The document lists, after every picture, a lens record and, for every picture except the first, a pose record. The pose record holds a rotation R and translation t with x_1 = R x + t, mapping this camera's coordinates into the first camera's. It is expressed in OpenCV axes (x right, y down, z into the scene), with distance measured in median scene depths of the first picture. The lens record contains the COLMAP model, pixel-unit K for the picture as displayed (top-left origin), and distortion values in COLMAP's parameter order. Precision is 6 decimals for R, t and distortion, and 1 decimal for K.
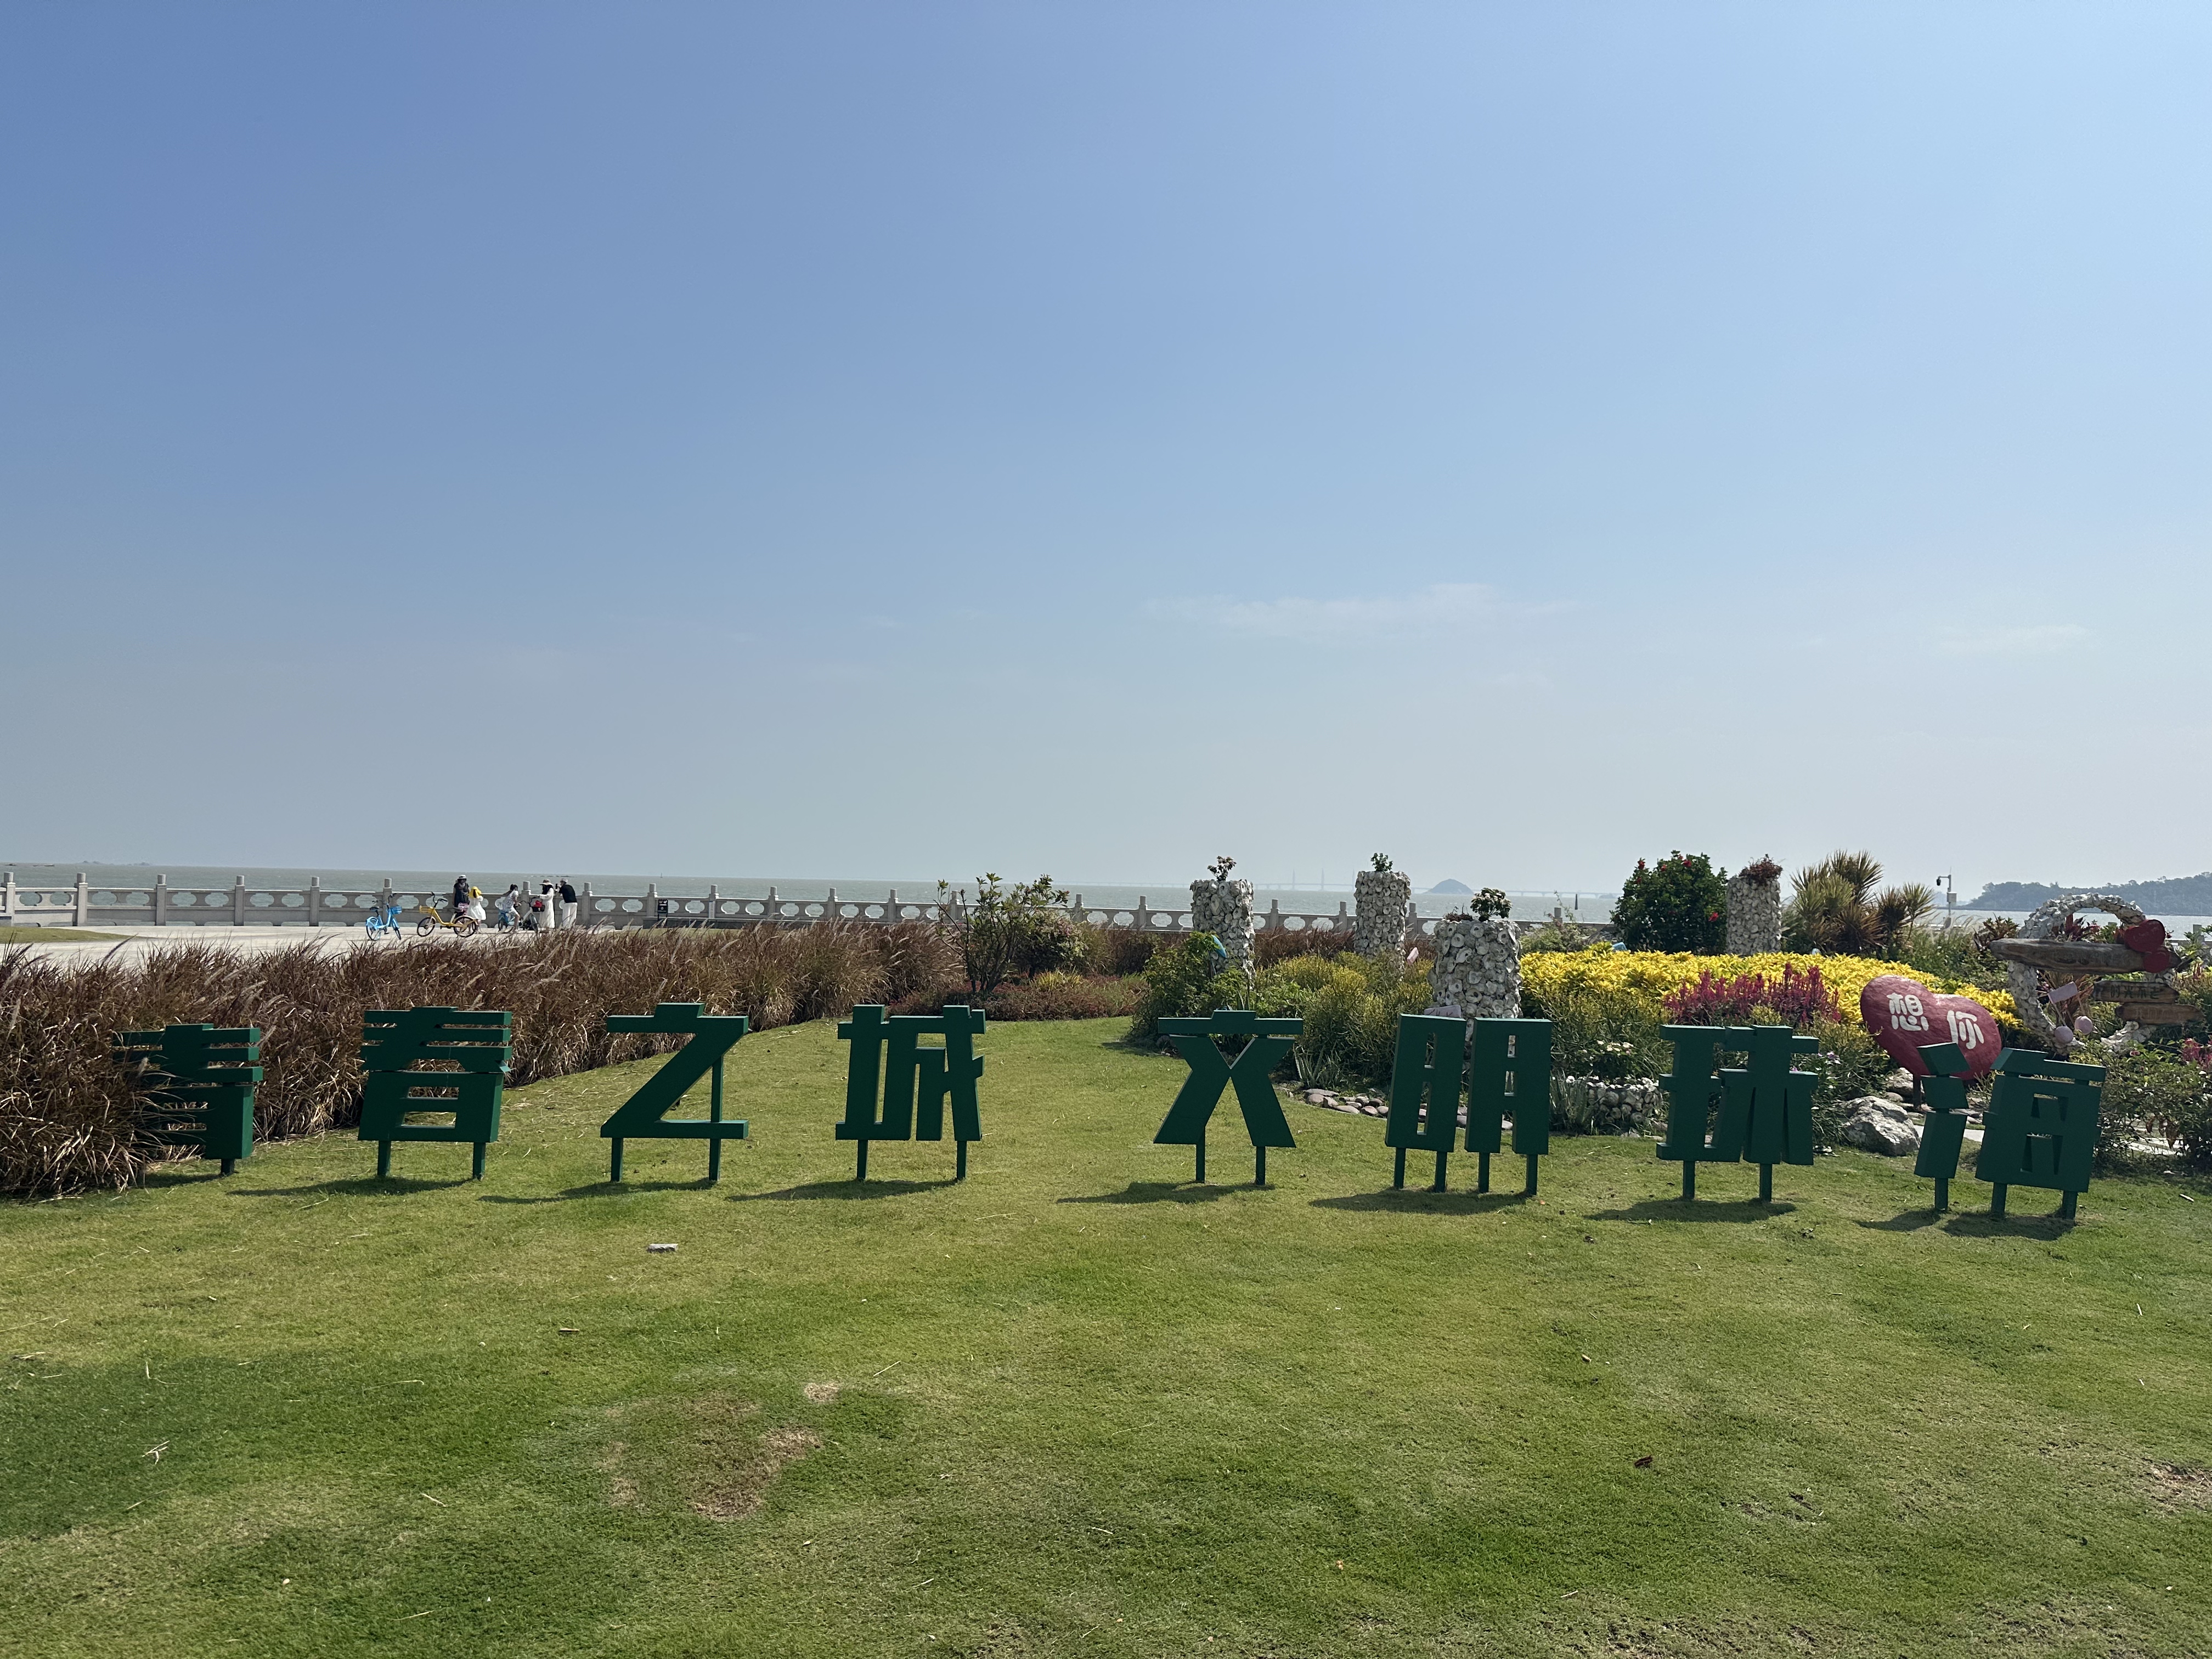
lens RADIAL K [[1552.8, 0, 1106.1], [0, 1552.8, 832.3], [0, 0, 1]] dist [0.007200, -0.001315]
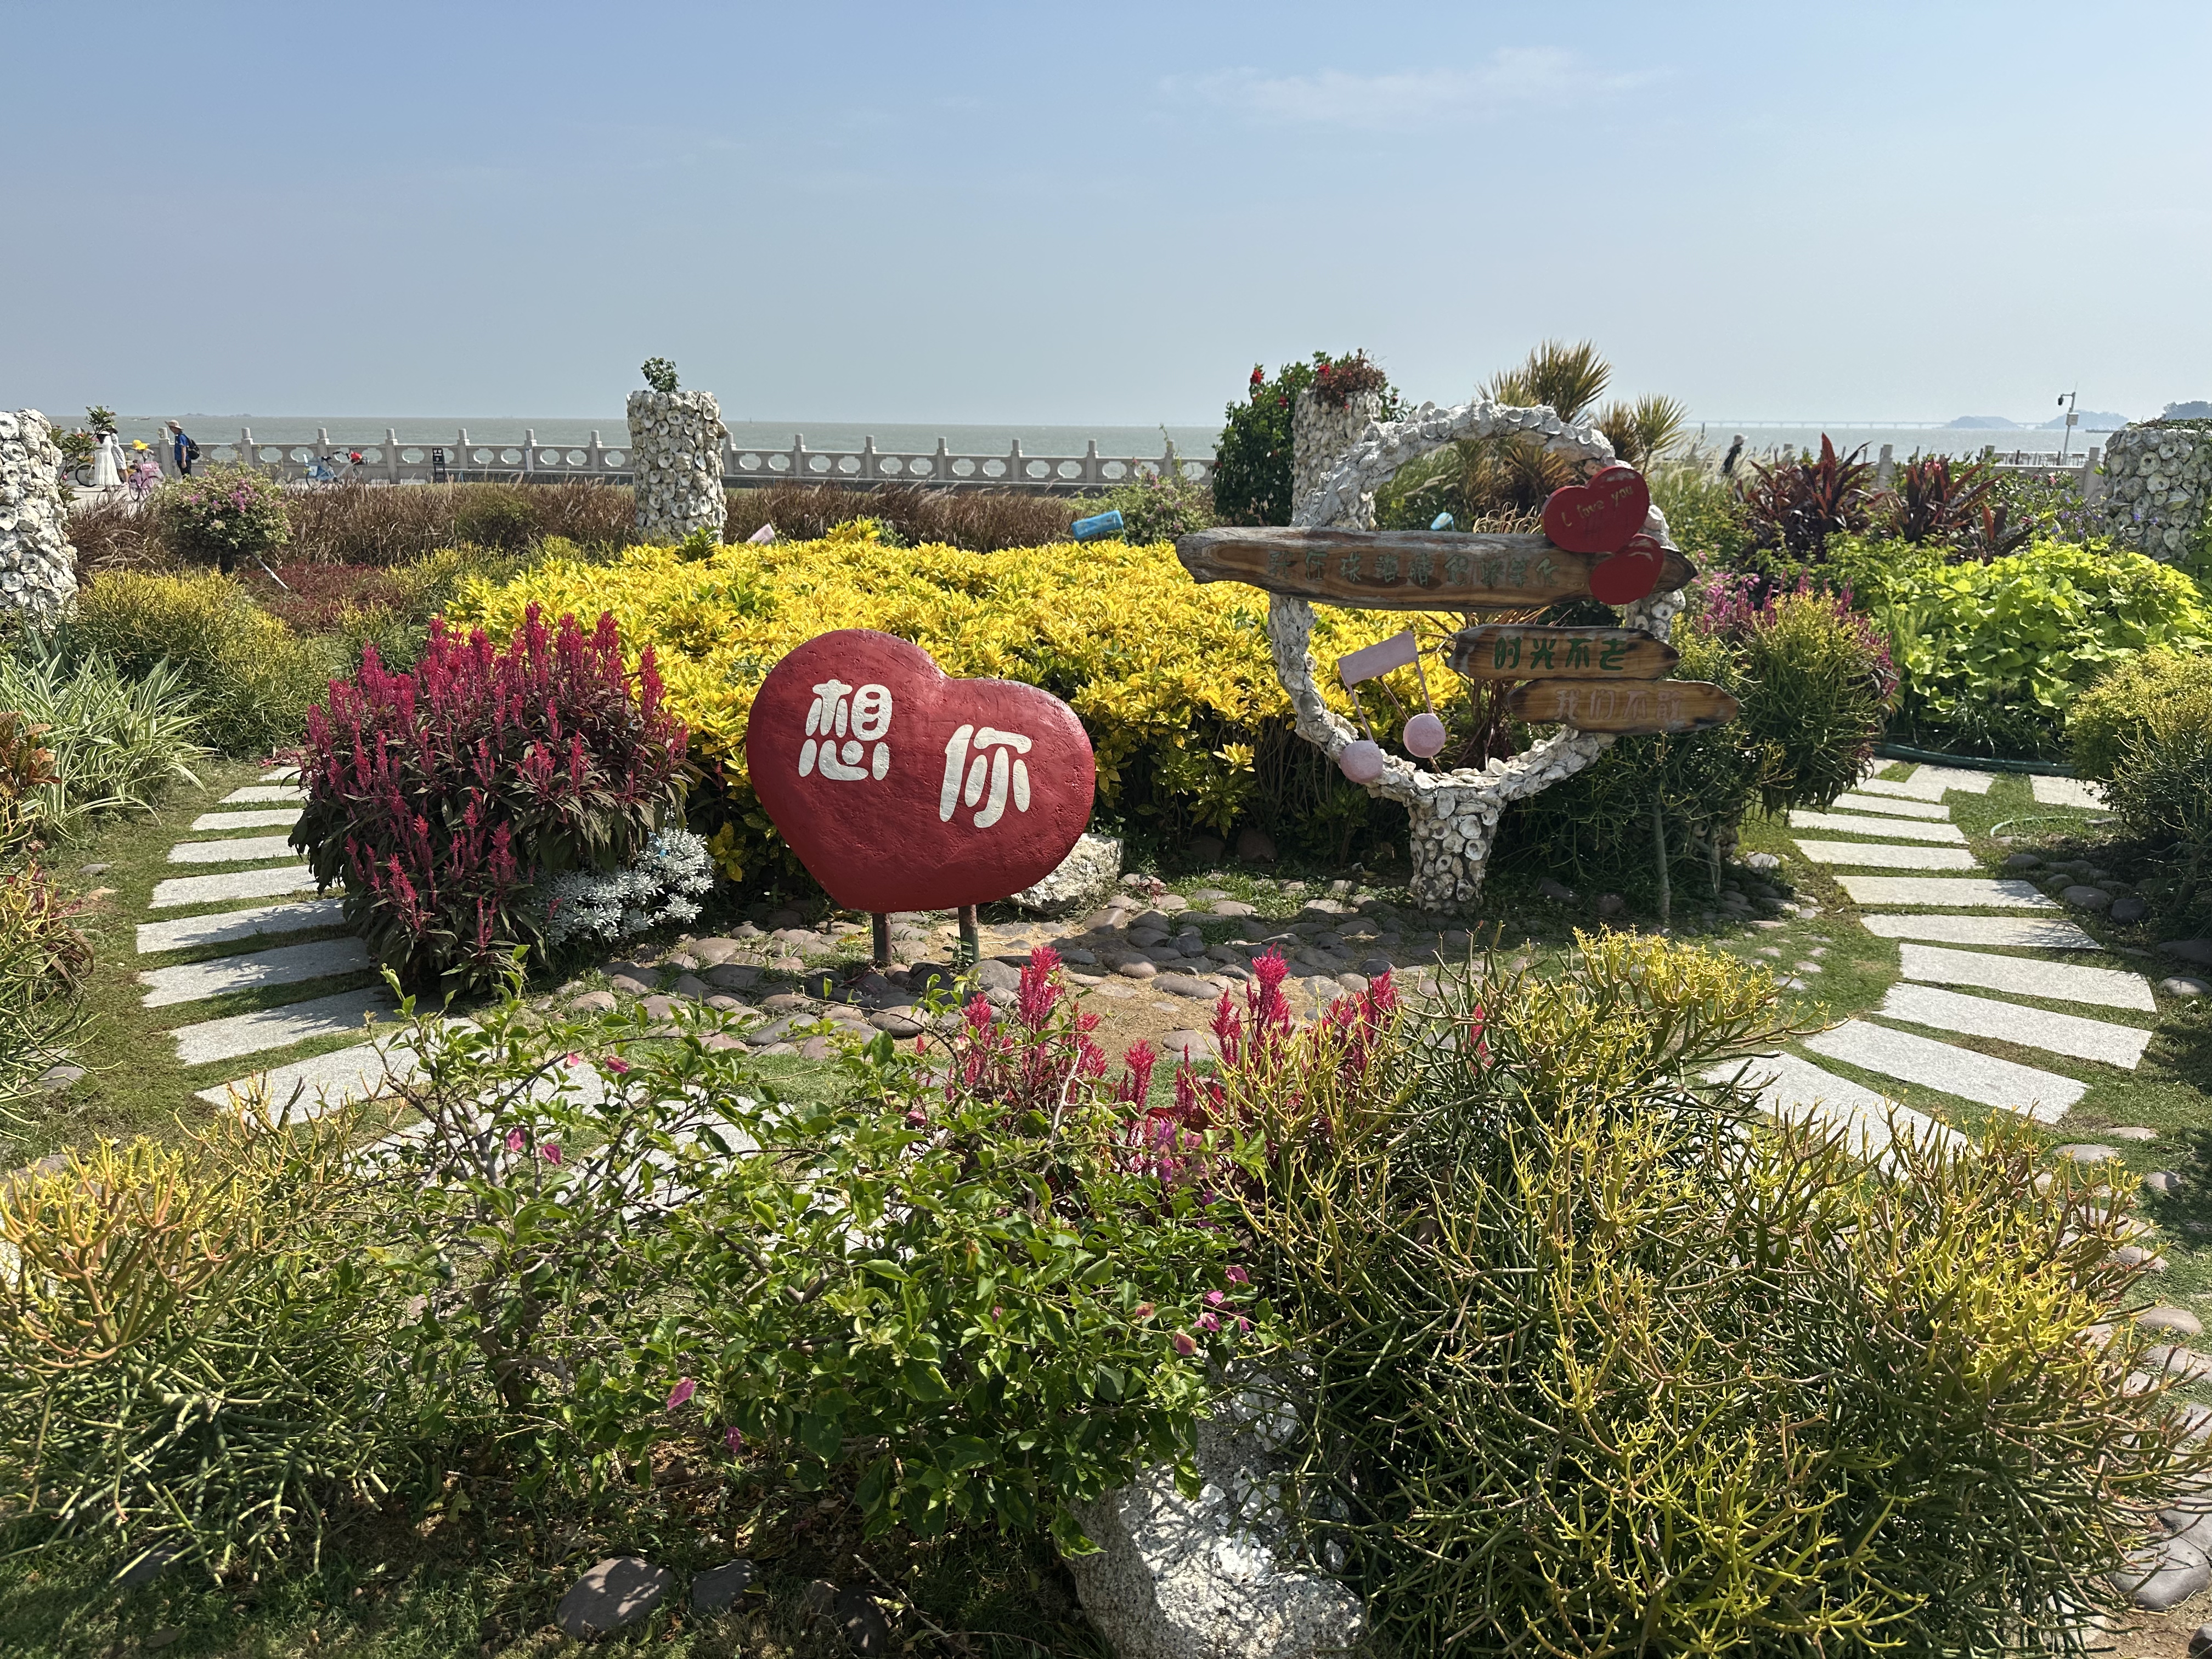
lens RADIAL K [[1552.8, 0, 1106.2], [0, 1552.8, 828.4], [0, 0, 1]] dist [0.007200, -0.001315]
pose [[0.997892, -0.000580, -0.064894, 0.566644], [0.019053, 0.958512, 0.284414, 0.029102], [0.062037, -0.285051, 0.956503, 0.592100]]
